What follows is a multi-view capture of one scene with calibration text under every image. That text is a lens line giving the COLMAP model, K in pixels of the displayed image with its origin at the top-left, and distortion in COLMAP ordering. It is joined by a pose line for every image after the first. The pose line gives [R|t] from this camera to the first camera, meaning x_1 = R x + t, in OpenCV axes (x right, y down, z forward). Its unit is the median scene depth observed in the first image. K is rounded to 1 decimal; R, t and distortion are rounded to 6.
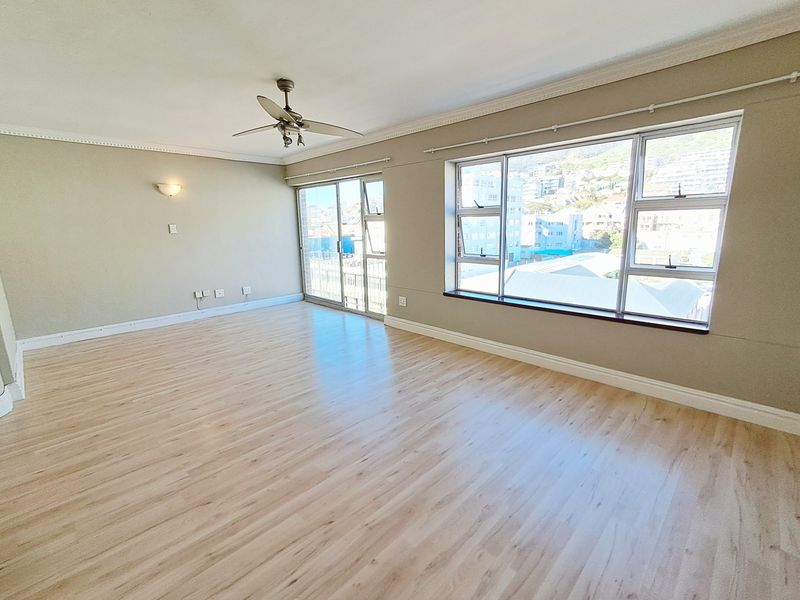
lens RADIAL K [[362.0, 0, 400.0], [0, 362.0, 300.0], [0, 0, 1]] dist [0.000528, -0.000619]
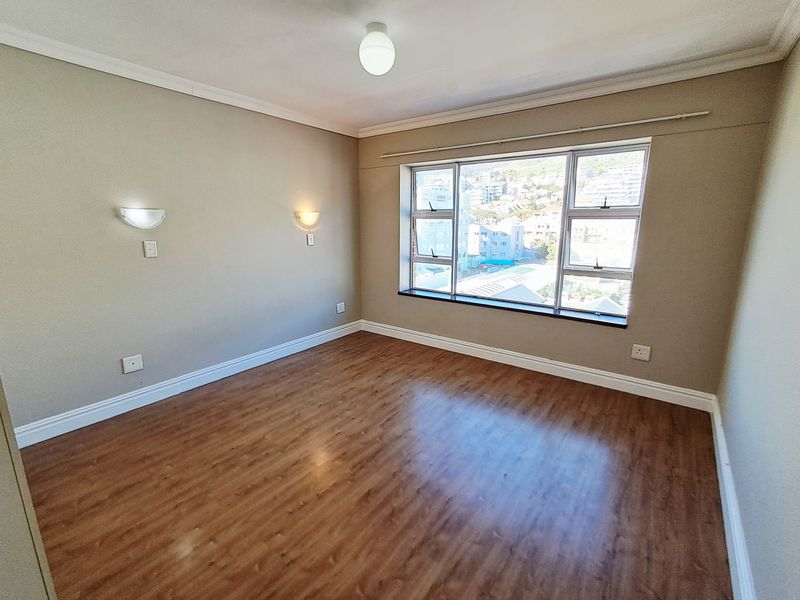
lens RADIAL K [[374.0, 0, 400.0], [0, 374.0, 300.0], [0, 0, 1]] dist [-0.000027, -0.000170]
pose [[0.988958, -0.000556, 0.148196, -0.037936], [0.001474, 0.999980, -0.006081, 0.011815], [-0.148190, 0.006233, 0.988939, -0.062216]]
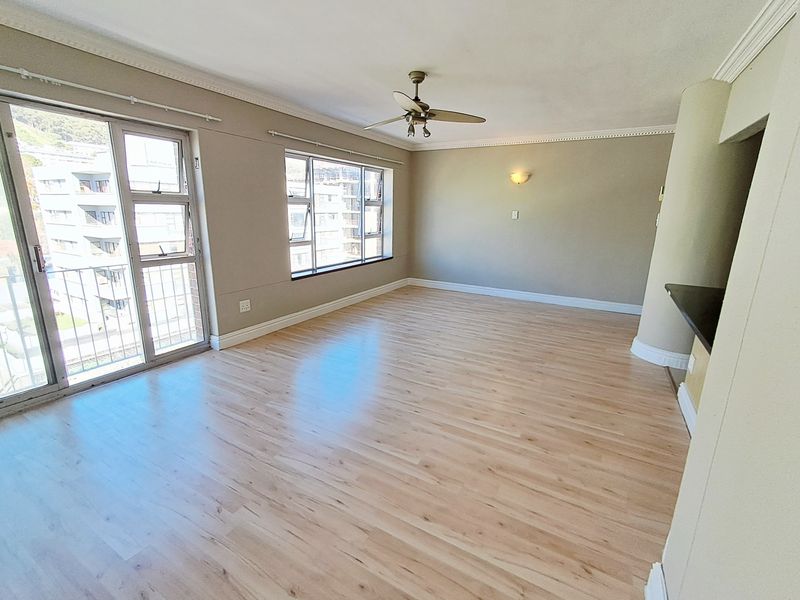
lens RADIAL K [[362.0, 0, 400.0], [0, 362.0, 300.0], [0, 0, 1]] dist [0.000528, -0.000619]
pose [[-0.257036, -0.216937, 0.941738, -1.077895], [0.191636, 0.943686, 0.269690, -0.205640], [-0.947211, 0.249791, -0.200988, 1.066270]]
